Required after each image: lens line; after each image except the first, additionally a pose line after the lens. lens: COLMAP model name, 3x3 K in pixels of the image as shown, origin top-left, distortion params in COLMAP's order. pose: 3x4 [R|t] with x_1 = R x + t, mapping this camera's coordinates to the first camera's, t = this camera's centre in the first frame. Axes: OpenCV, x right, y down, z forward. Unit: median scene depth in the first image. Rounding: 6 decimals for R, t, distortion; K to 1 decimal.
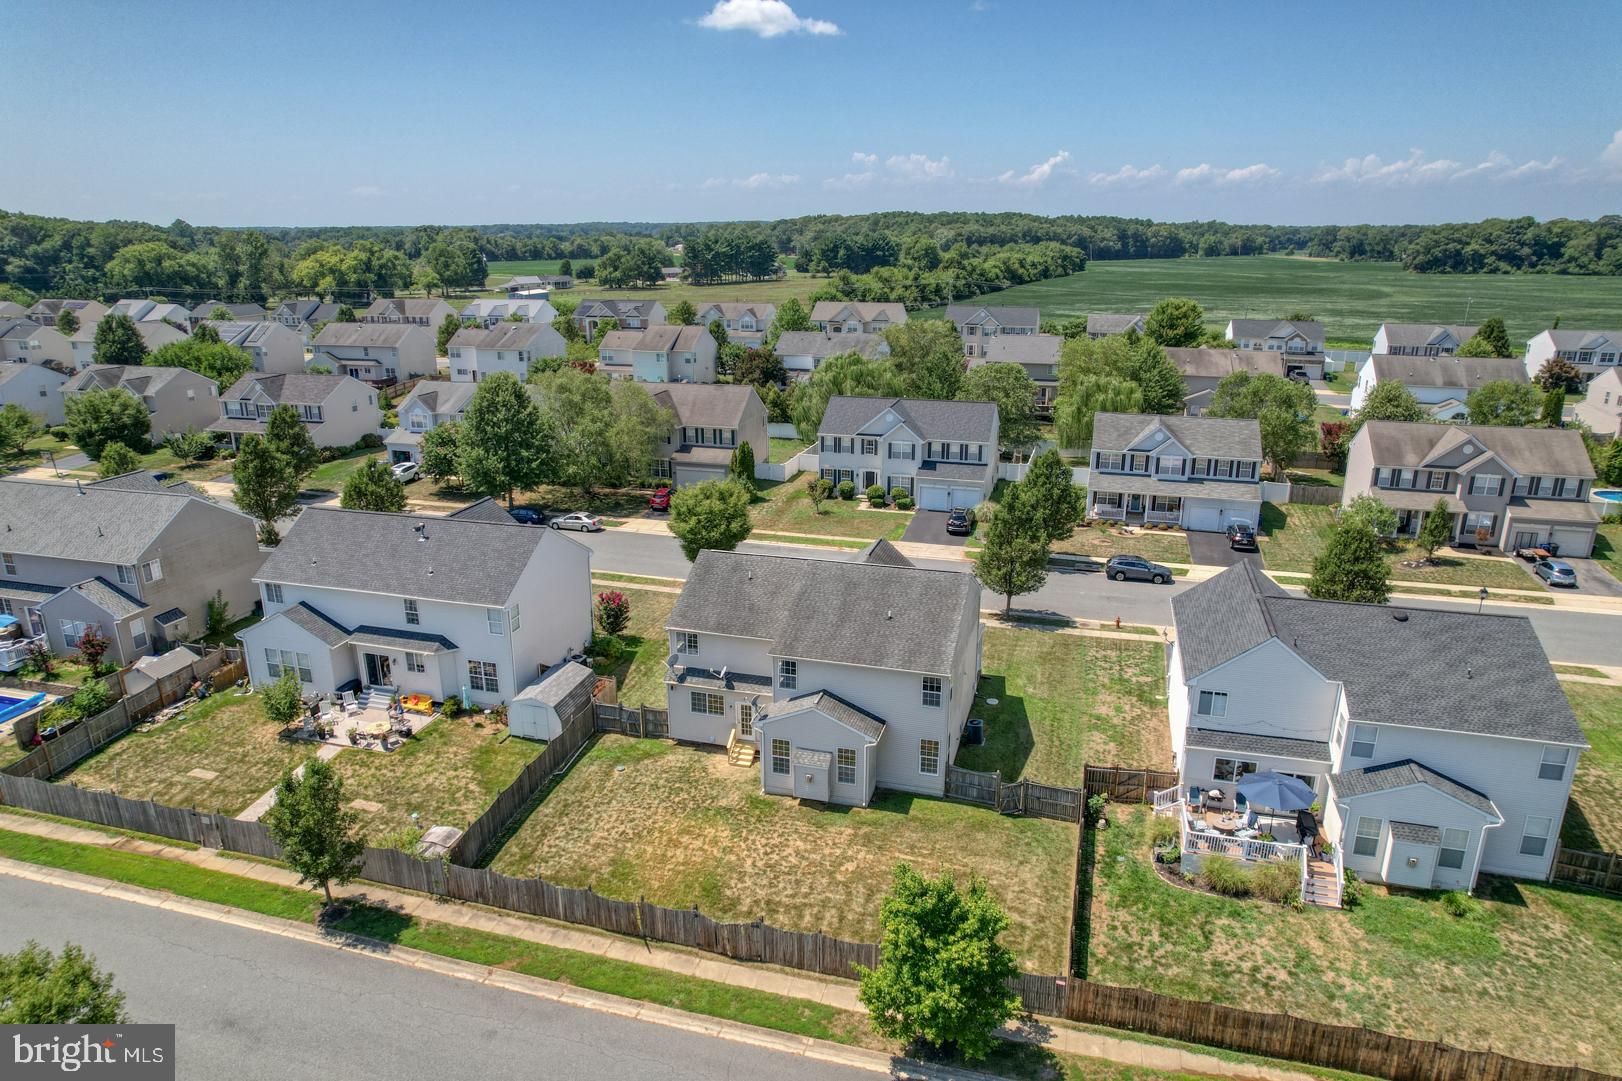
lens RADIAL K [[1034.4, 0, 811.0], [0, 1034.4, 540.5], [0, 0, 1]] dist [-0.076036, 0.059120]
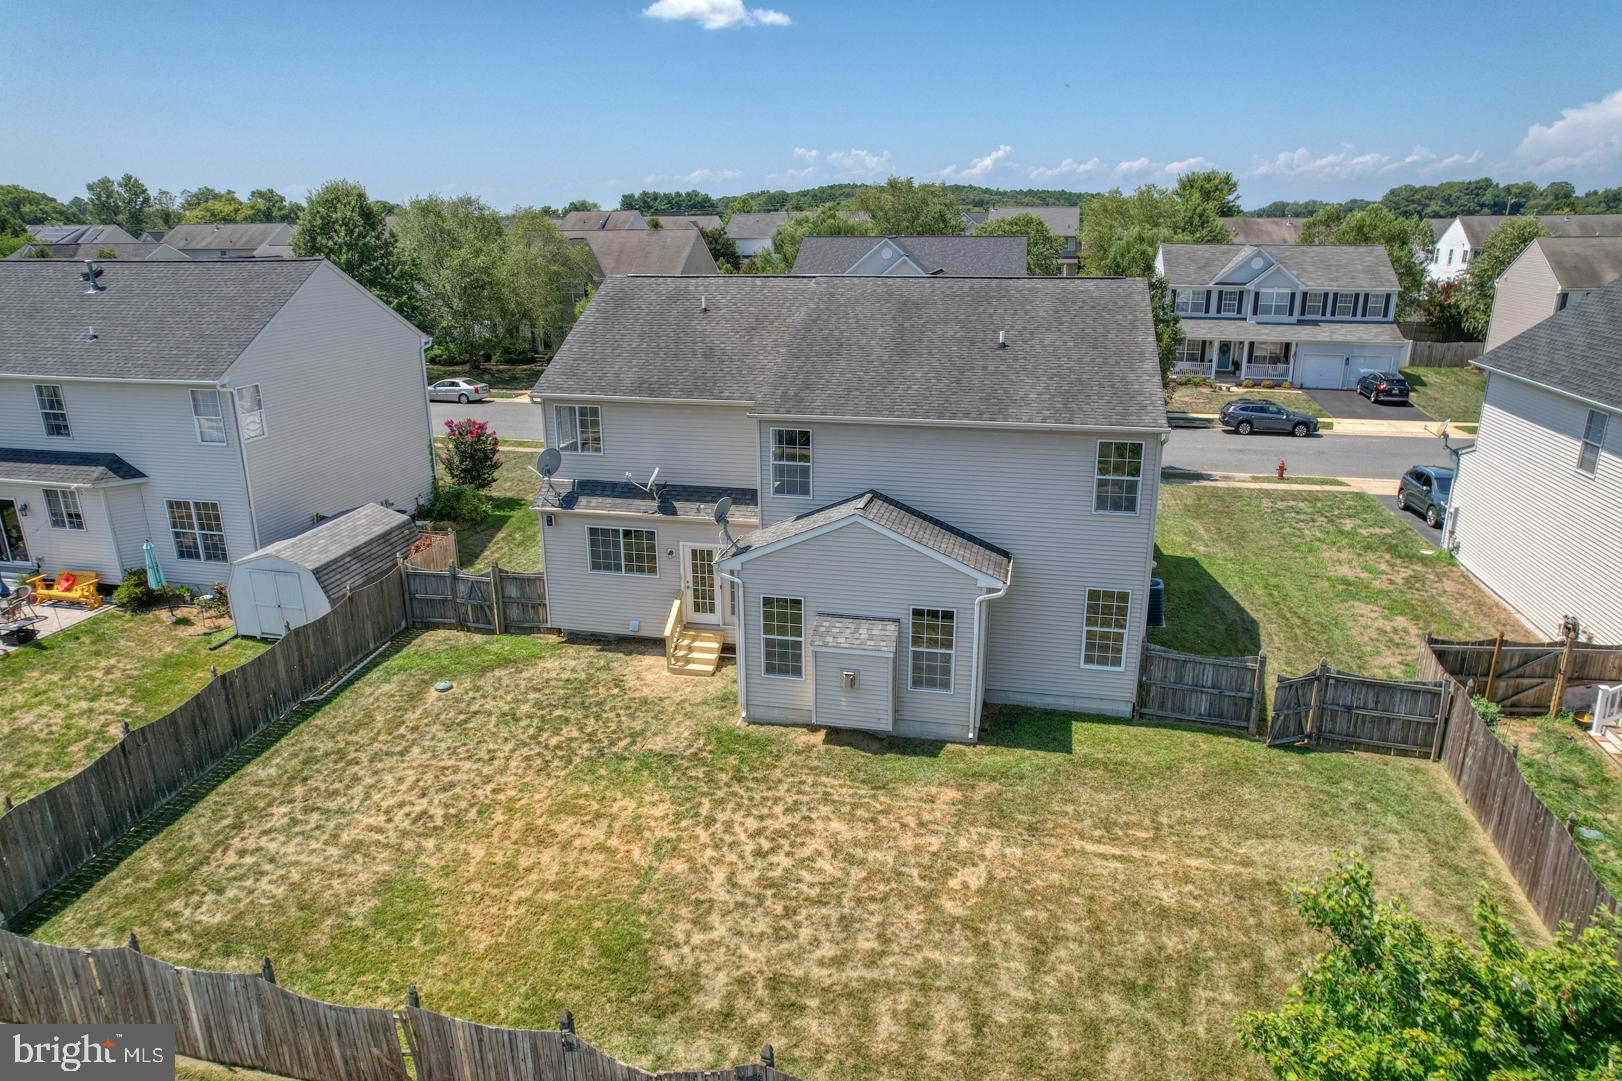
lens RADIAL K [[1034.4, 0, 811.0], [0, 1034.4, 540.5], [0, 0, 1]] dist [-0.076036, 0.059120]
pose [[0.998475, -0.020390, 0.051296, -0.038654], [0.020234, 0.999789, 0.003543, 0.164750], [-0.051358, -0.002500, 0.998677, 0.543367]]
